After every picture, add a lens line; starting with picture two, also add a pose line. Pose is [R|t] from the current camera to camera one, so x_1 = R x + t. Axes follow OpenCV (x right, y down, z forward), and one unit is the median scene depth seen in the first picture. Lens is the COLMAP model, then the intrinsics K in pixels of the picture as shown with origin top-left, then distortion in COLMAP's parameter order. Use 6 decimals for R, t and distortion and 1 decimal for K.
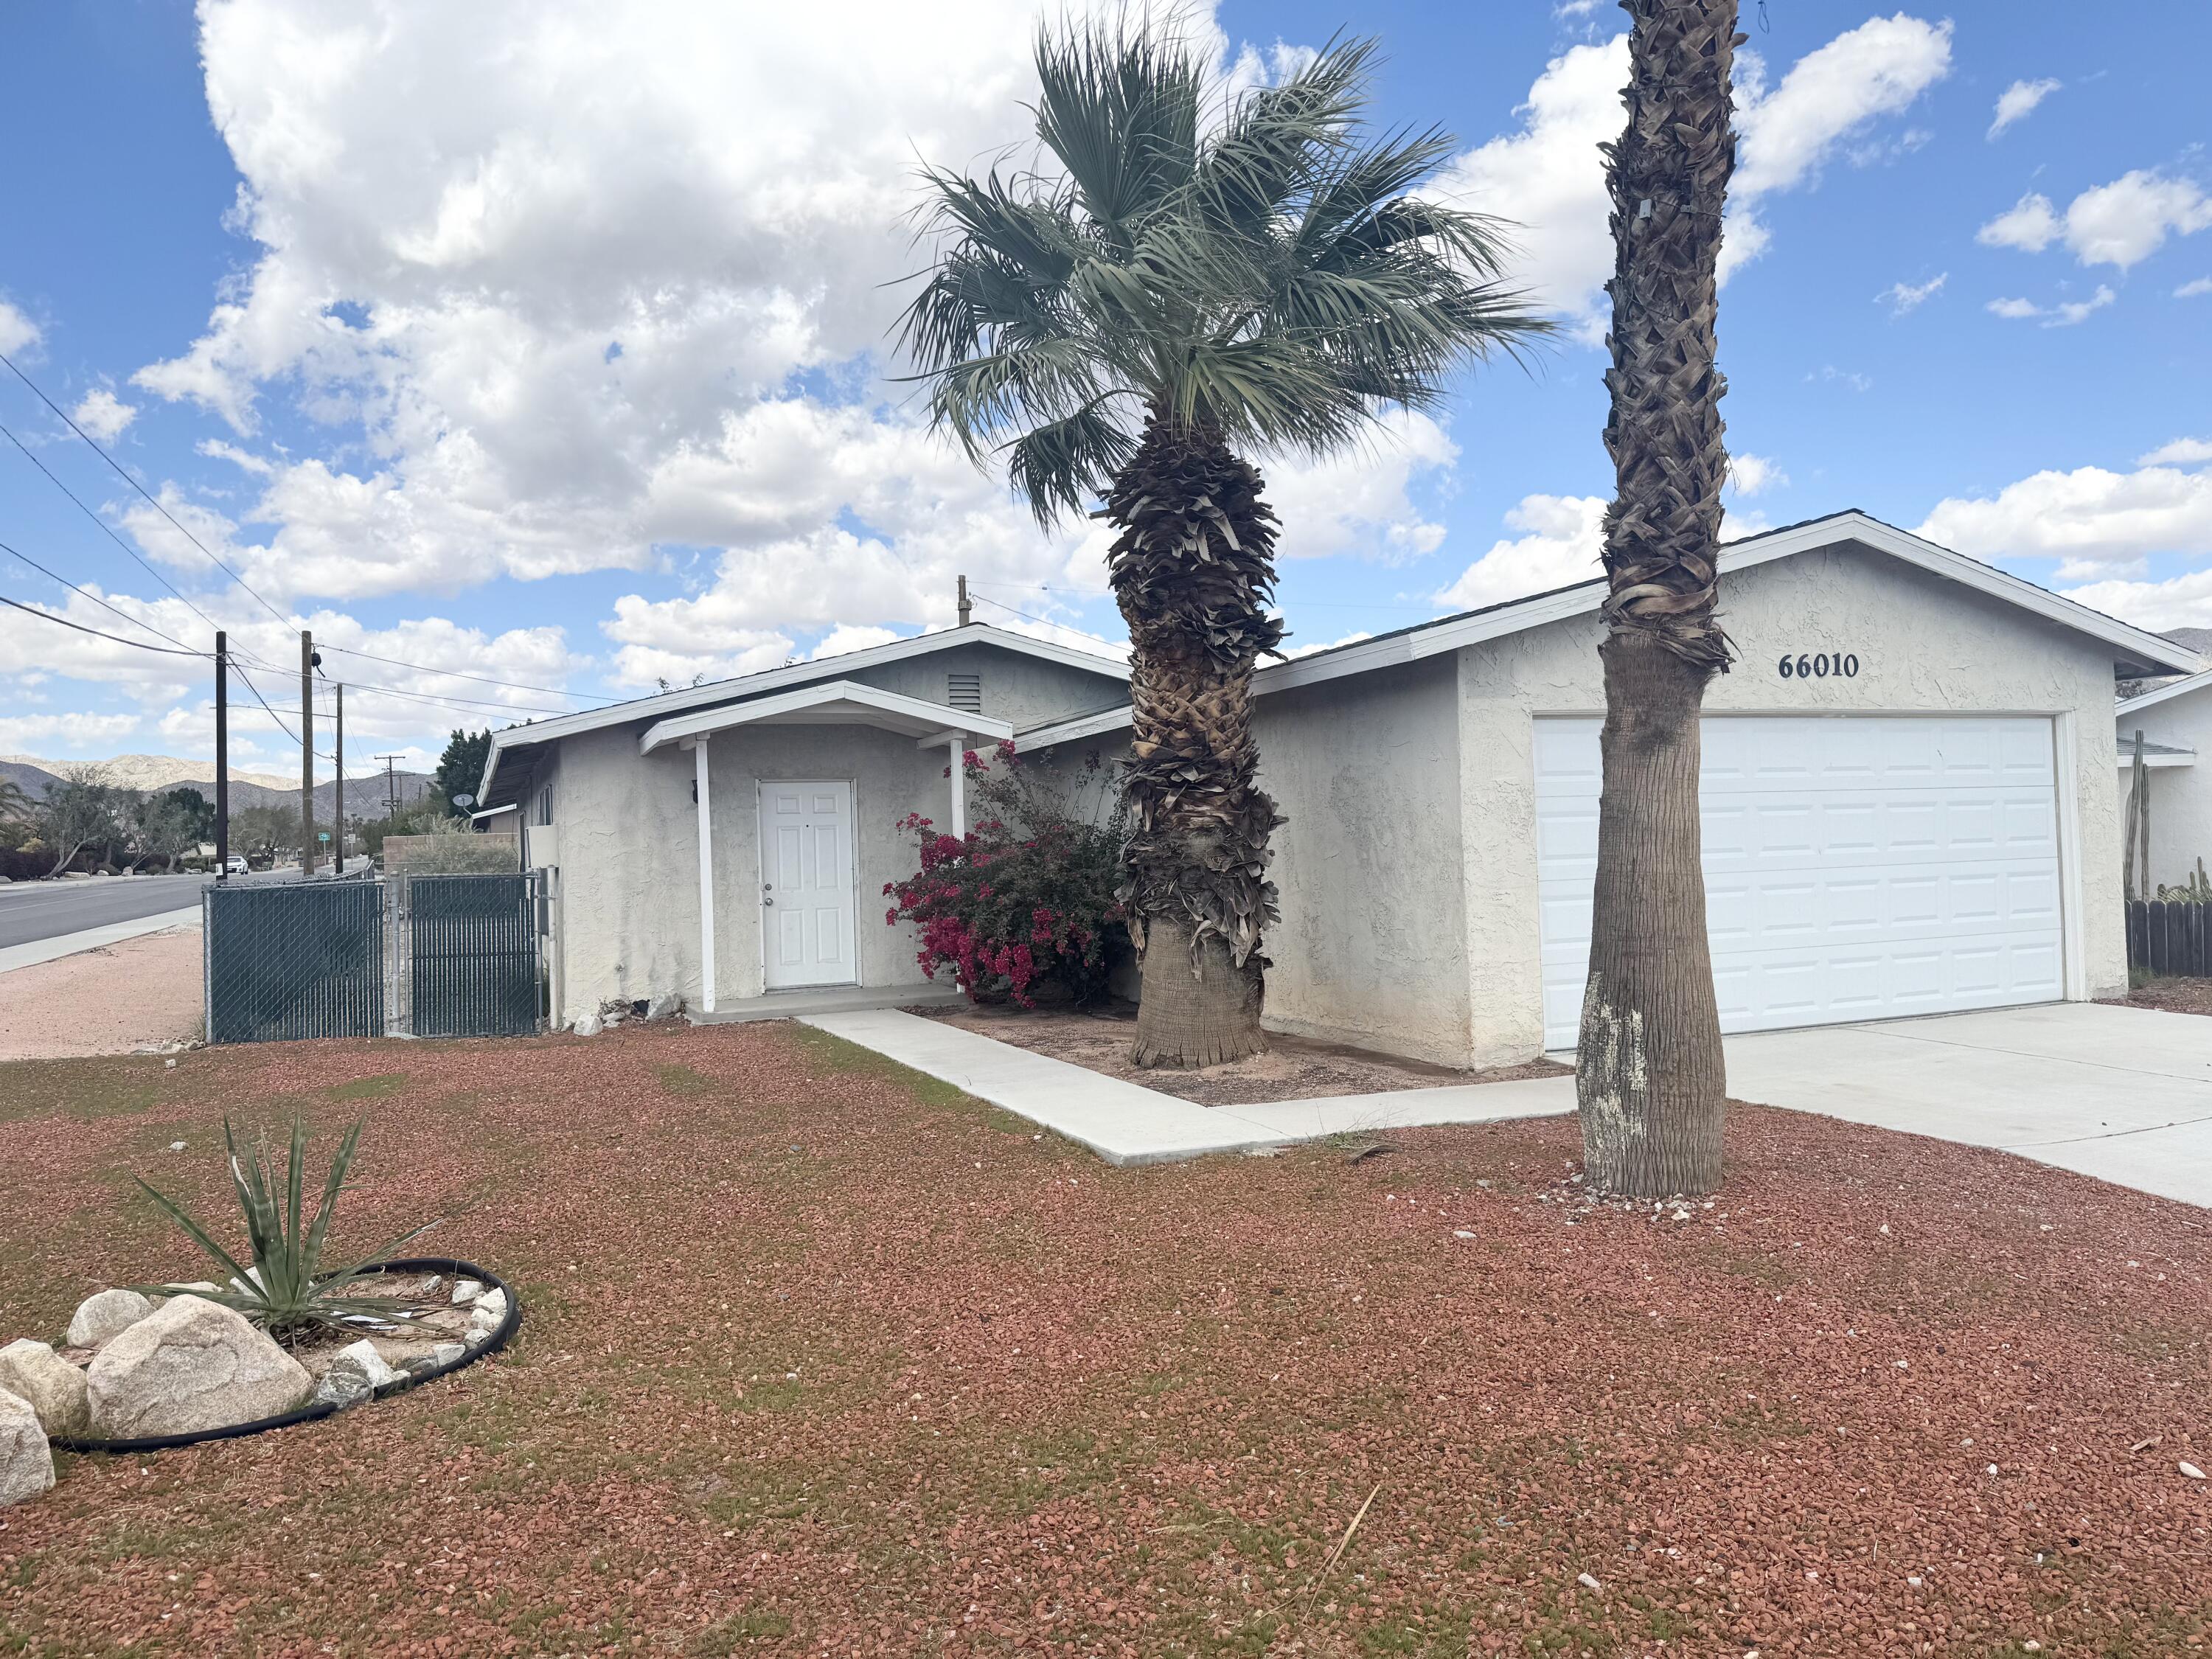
lens RADIAL K [[1546.8, 0, 1086.8], [0, 1546.8, 828.7], [0, 0, 1]] dist [0.034642, -0.044088]
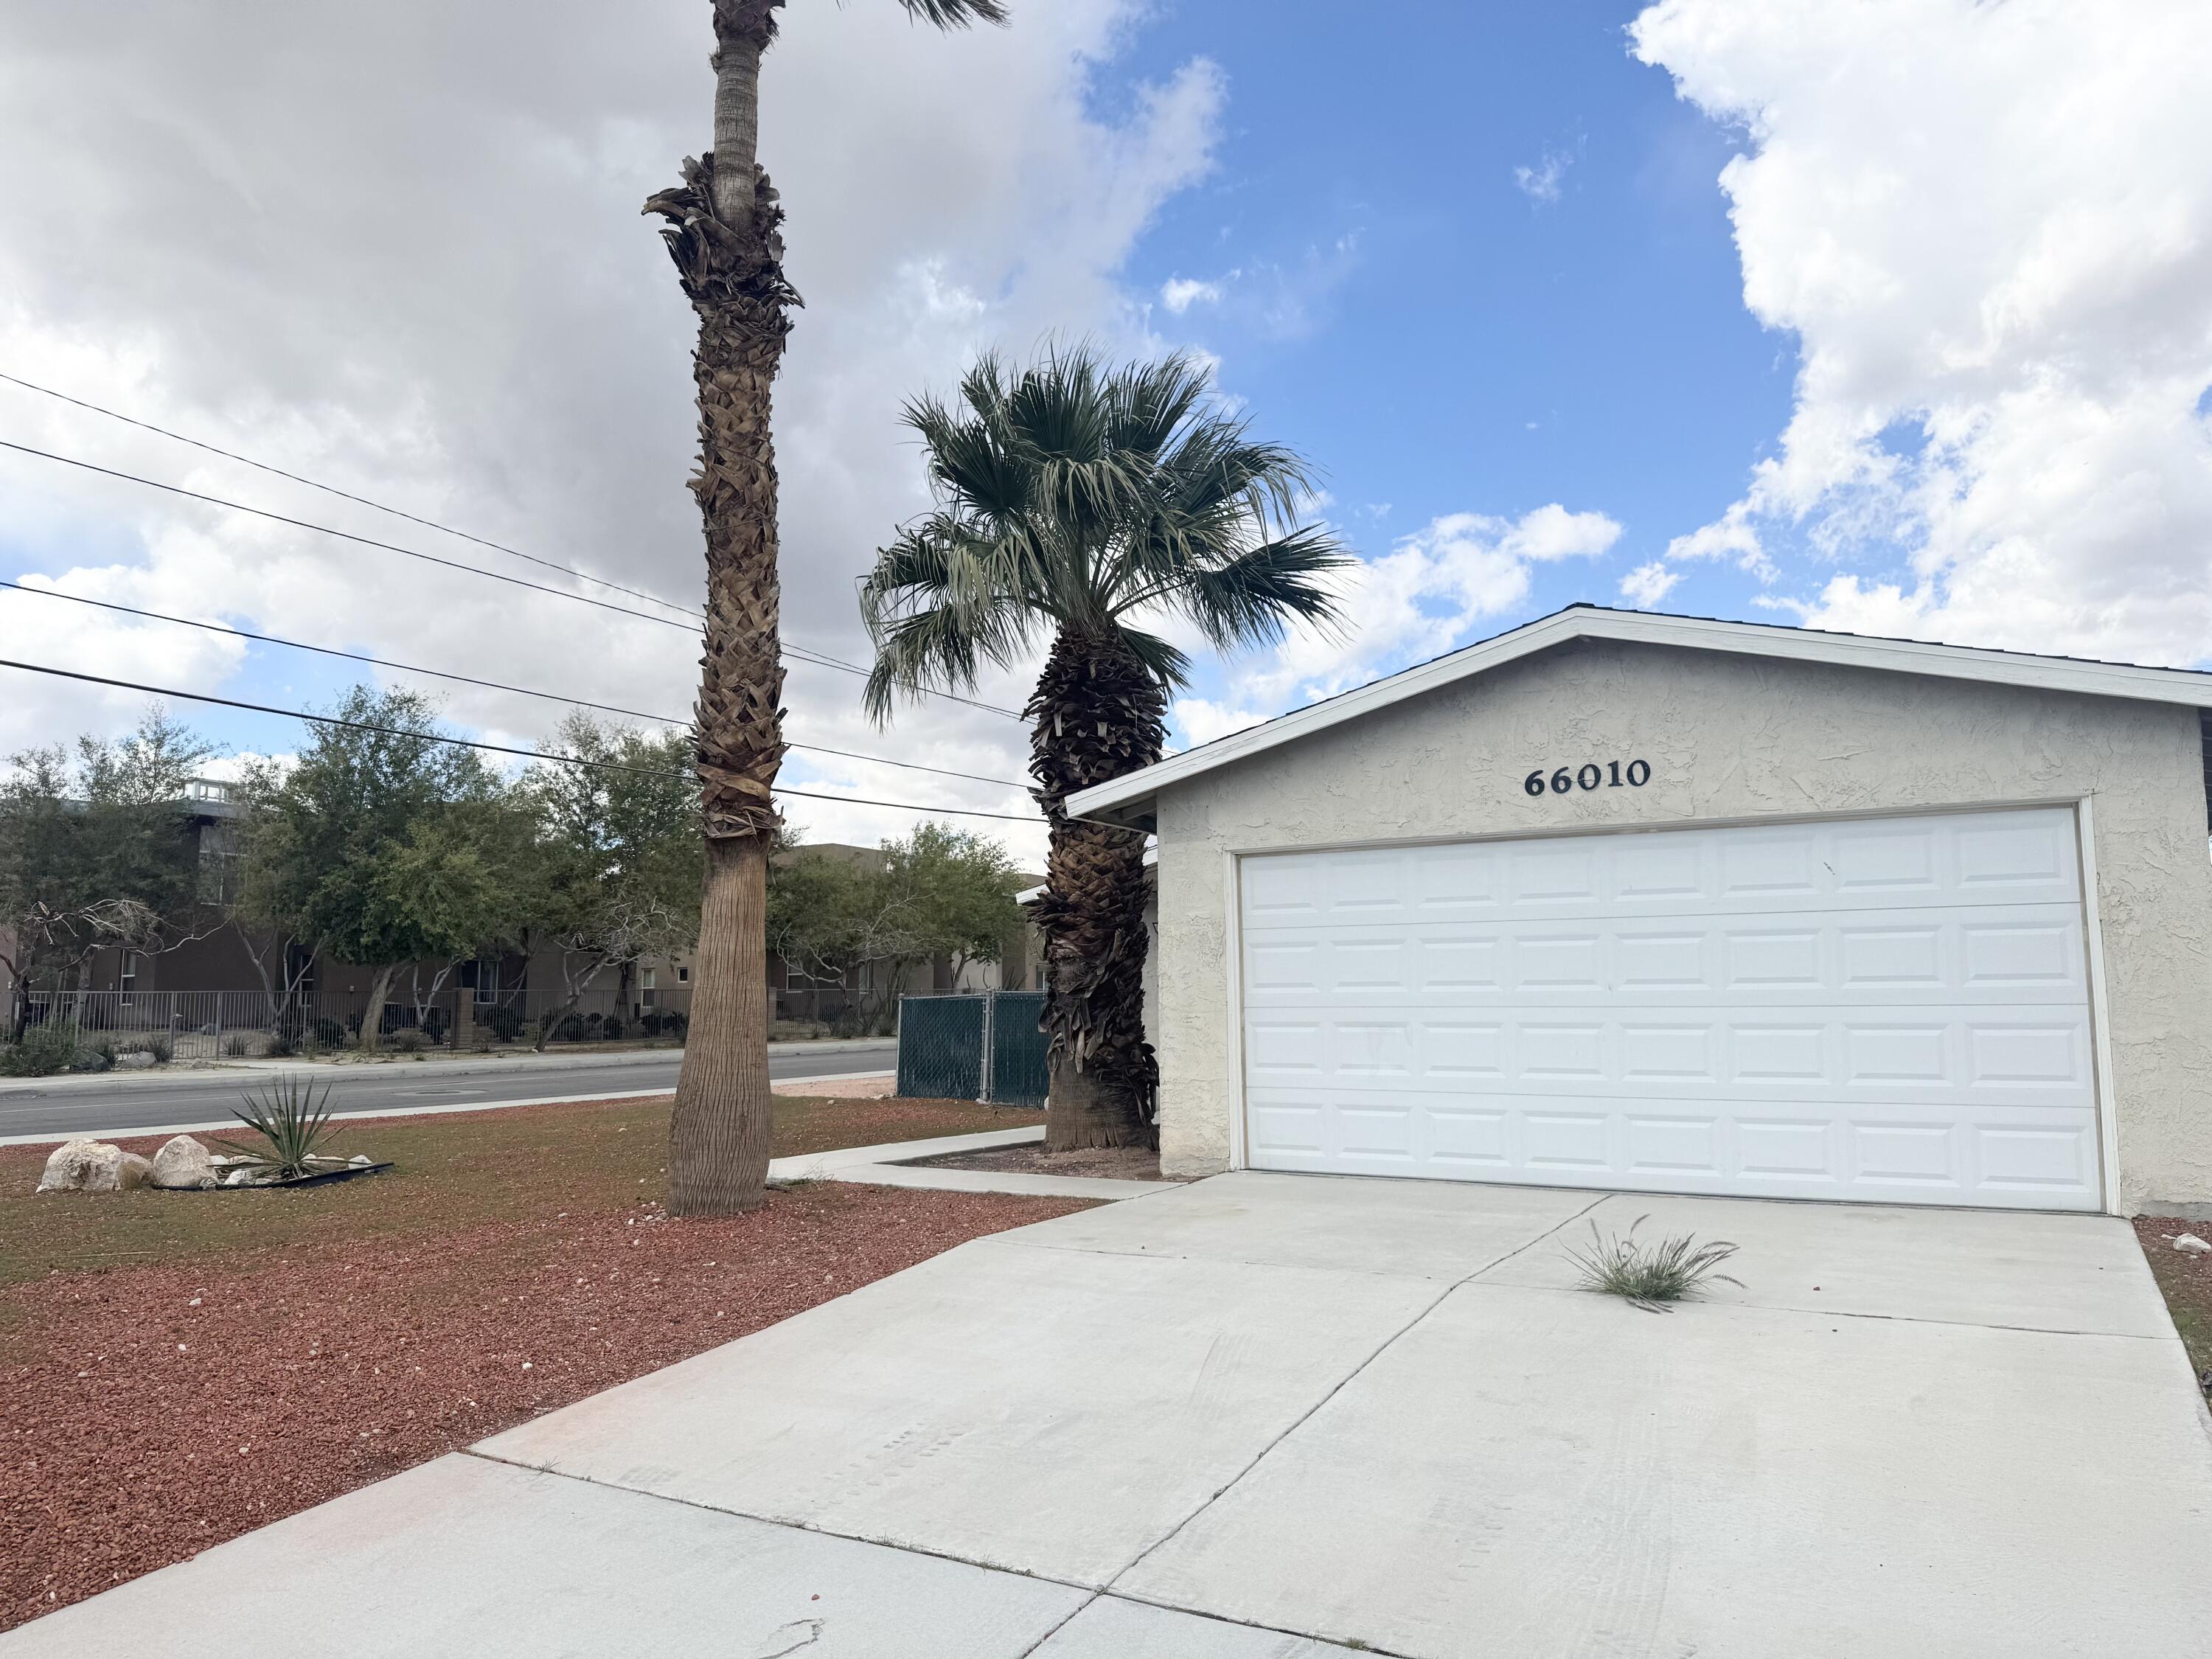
lens RADIAL K [[1558.6, 0, 1105.2], [0, 1558.6, 830.0], [0, 0, 1]] dist [0.035934, -0.040889]
pose [[0.609824, -0.061308, -0.790162, 1.076233], [-0.001693, 0.996900, -0.078655, -0.004081], [0.792535, 0.049303, 0.607831, 0.252839]]
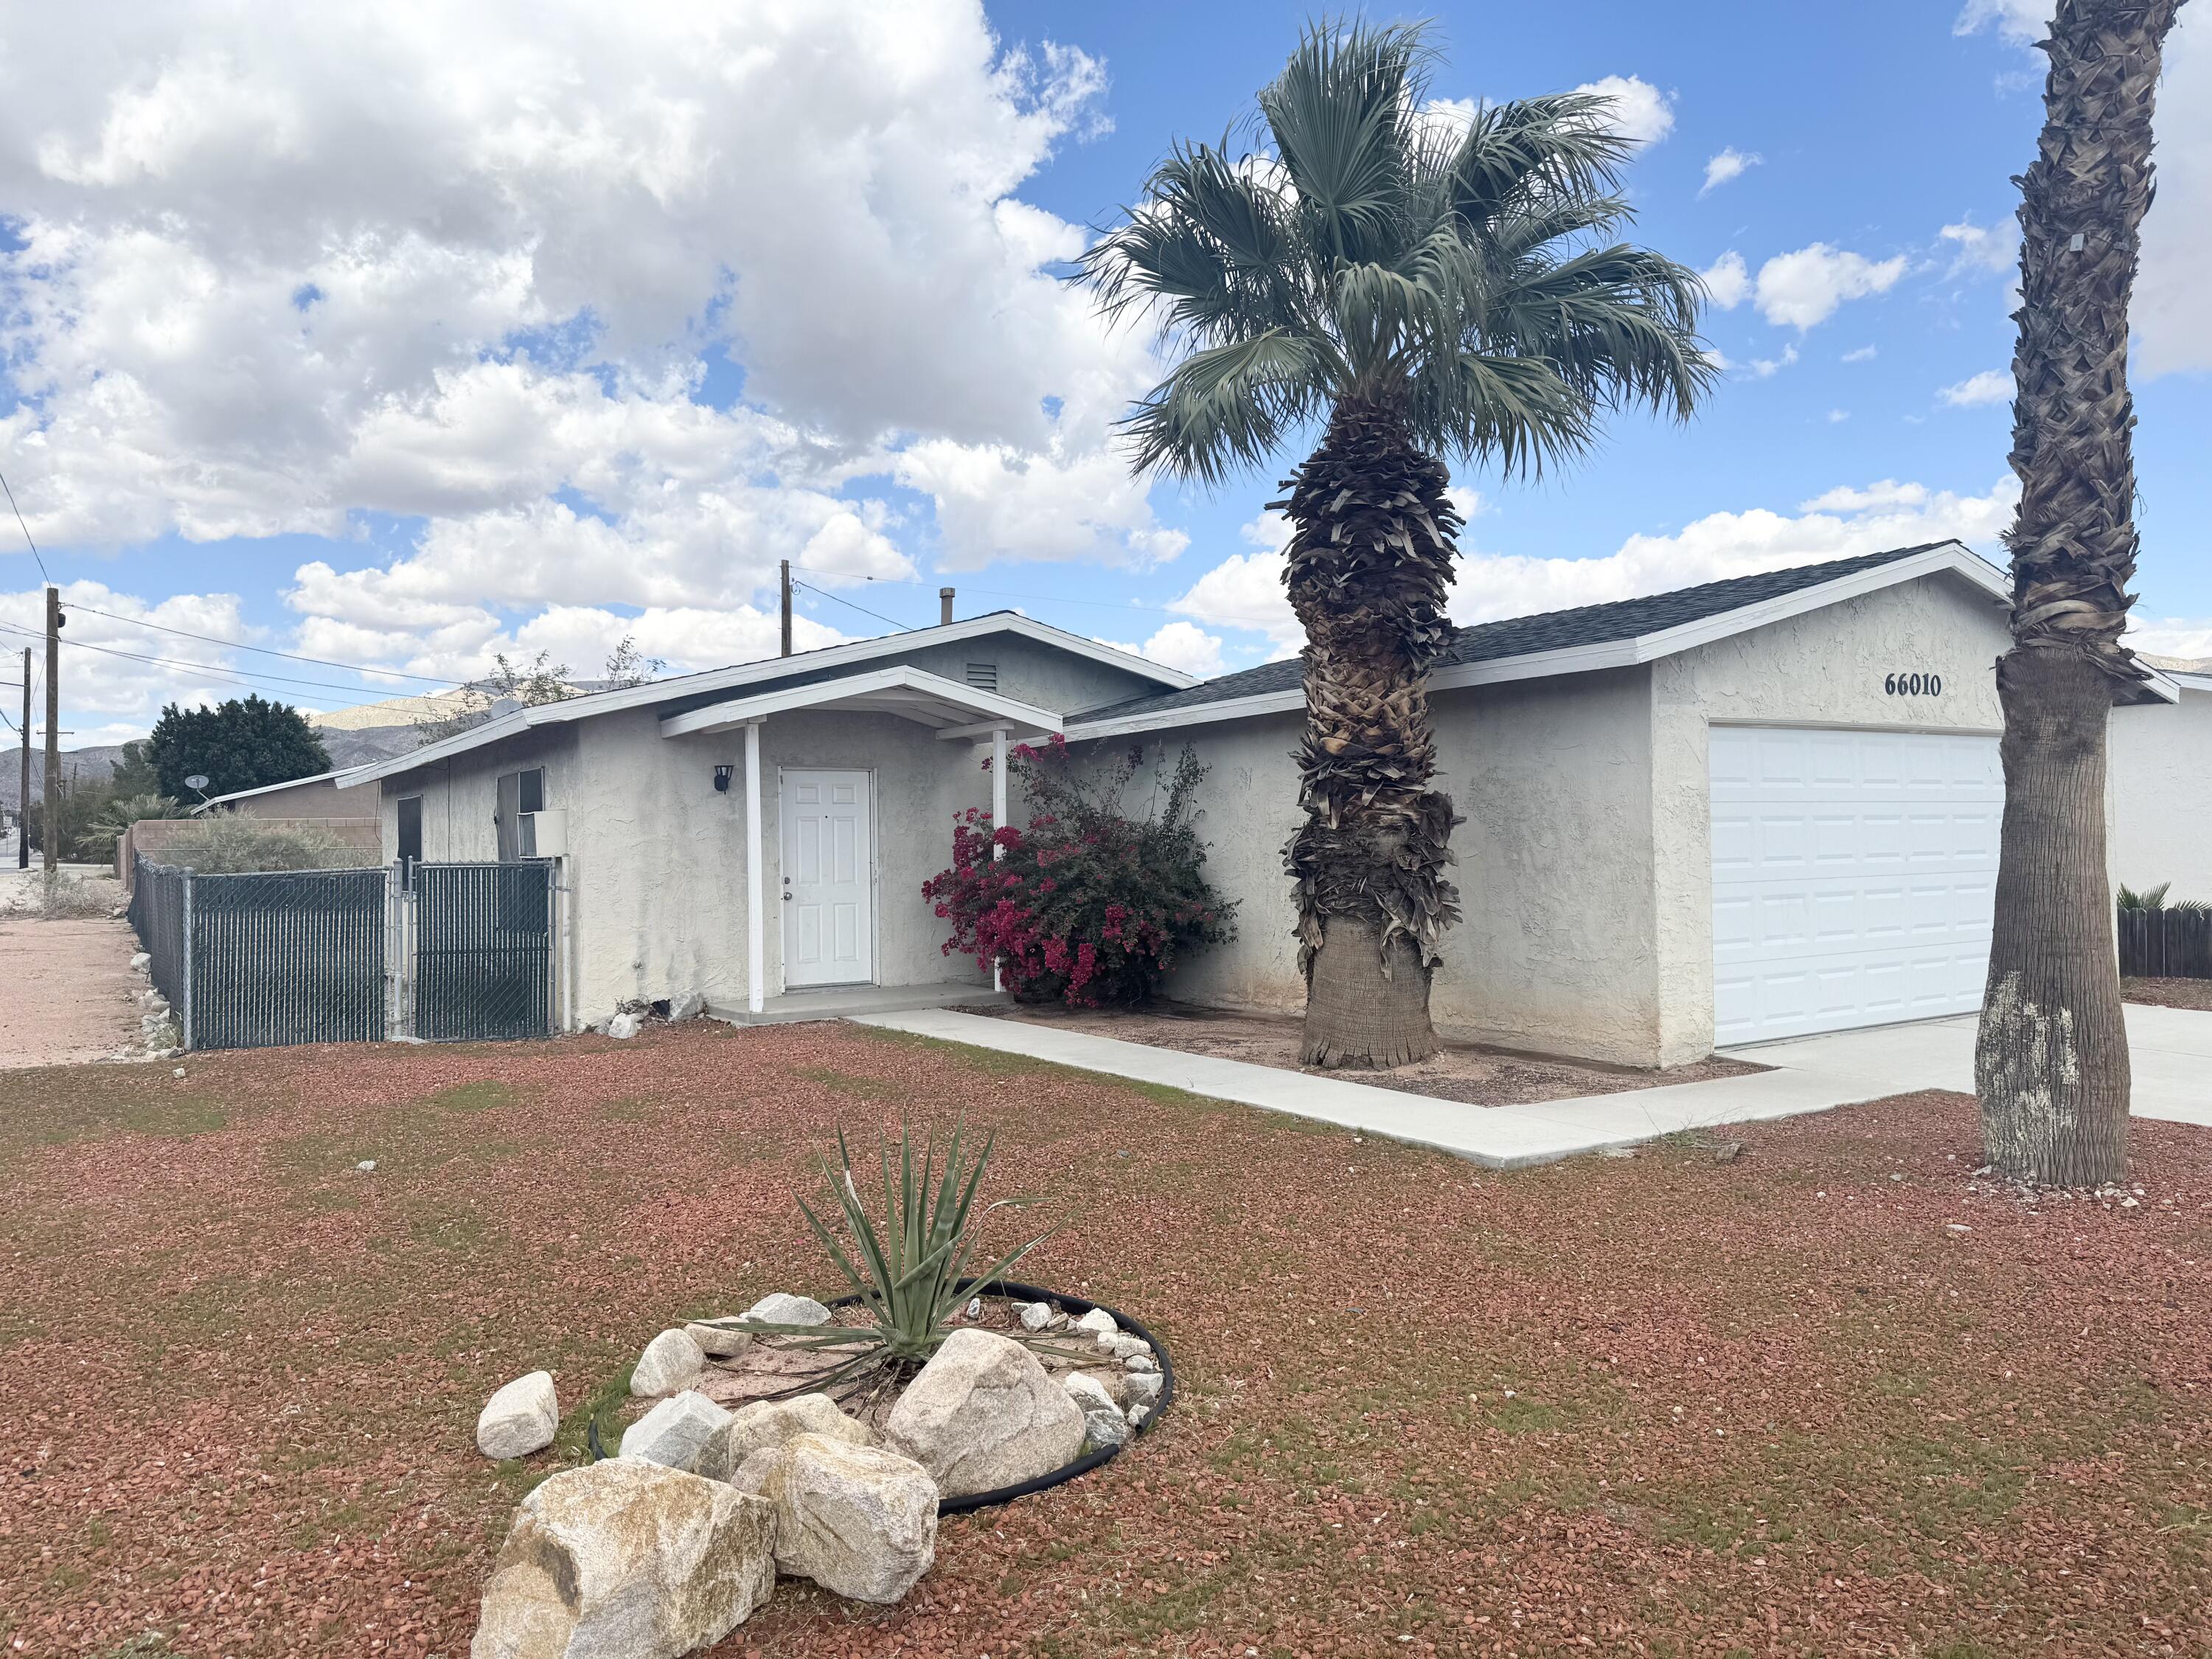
lens RADIAL K [[1558.6, 0, 1105.2], [0, 1558.6, 830.0], [0, 0, 1]] dist [0.035934, -0.040889]
pose [[0.983432, 0.018085, 0.180375, -0.282111], [-0.018335, 0.999832, -0.000283, 0.005592], [-0.180350, -0.003029, 0.983598, 0.046783]]
